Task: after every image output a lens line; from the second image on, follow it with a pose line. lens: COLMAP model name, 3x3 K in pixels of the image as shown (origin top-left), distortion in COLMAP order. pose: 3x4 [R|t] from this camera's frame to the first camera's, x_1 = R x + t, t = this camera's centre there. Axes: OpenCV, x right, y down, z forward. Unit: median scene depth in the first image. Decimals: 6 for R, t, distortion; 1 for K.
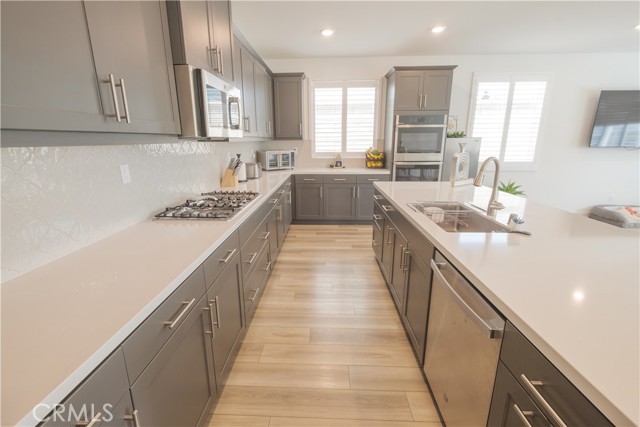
lens RADIAL K [[281.7, 0, 314.9], [0, 281.7, 210.6], [0, 0, 1]] dist [-0.008238, 0.001558]
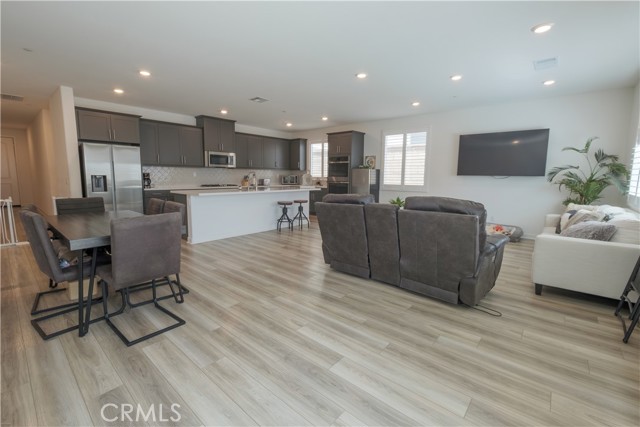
lens RADIAL K [[281.7, 0, 318.3], [0, 281.7, 209.3], [0, 0, 1]] dist [-0.008238, 0.001558]
pose [[0.785925, 0.087093, -0.612157, 1.324541], [-0.168454, 0.982740, -0.076456, 0.154119], [0.594932, 0.163209, 0.787031, -0.449722]]
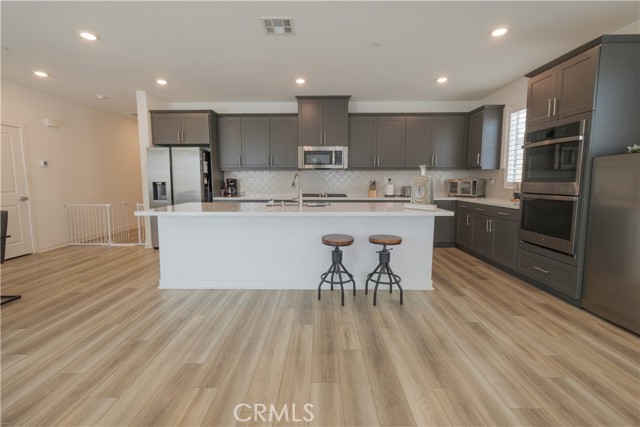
lens RADIAL K [[281.7, 0, 316.8], [0, 281.7, 209.9], [0, 0, 1]] dist [-0.008238, 0.001558]
pose [[0.031895, 0.110001, -0.993420, 0.972457], [-0.247623, 0.963808, 0.098772, -0.065114], [0.968331, 0.242843, 0.057980, 0.417828]]
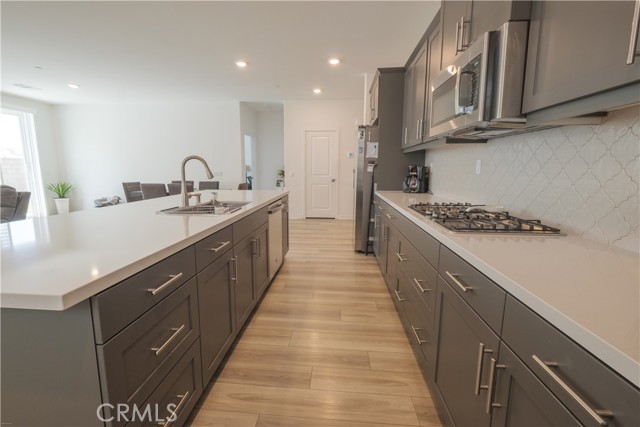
lens RADIAL K [[281.7, 0, 315.8], [0, 281.7, 211.8], [0, 0, 1]] dist [-0.008238, 0.001558]
pose [[-0.999110, -0.002231, 0.042110, 0.015972], [0.014578, 0.918757, 0.394555, -0.172470], [-0.039569, 0.394817, -0.917907, 0.860514]]
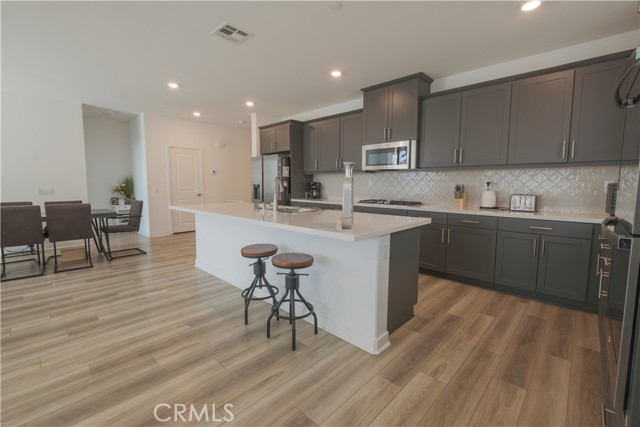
lens RADIAL K [[281.7, 0, 314.6], [0, 281.7, 209.8], [0, 0, 1]] dist [-0.008238, 0.001558]
pose [[-0.664985, 0.073915, -0.743190, 0.699454], [-0.184168, 0.948133, 0.259086, -0.189858], [0.723793, 0.309160, -0.616882, 0.905539]]
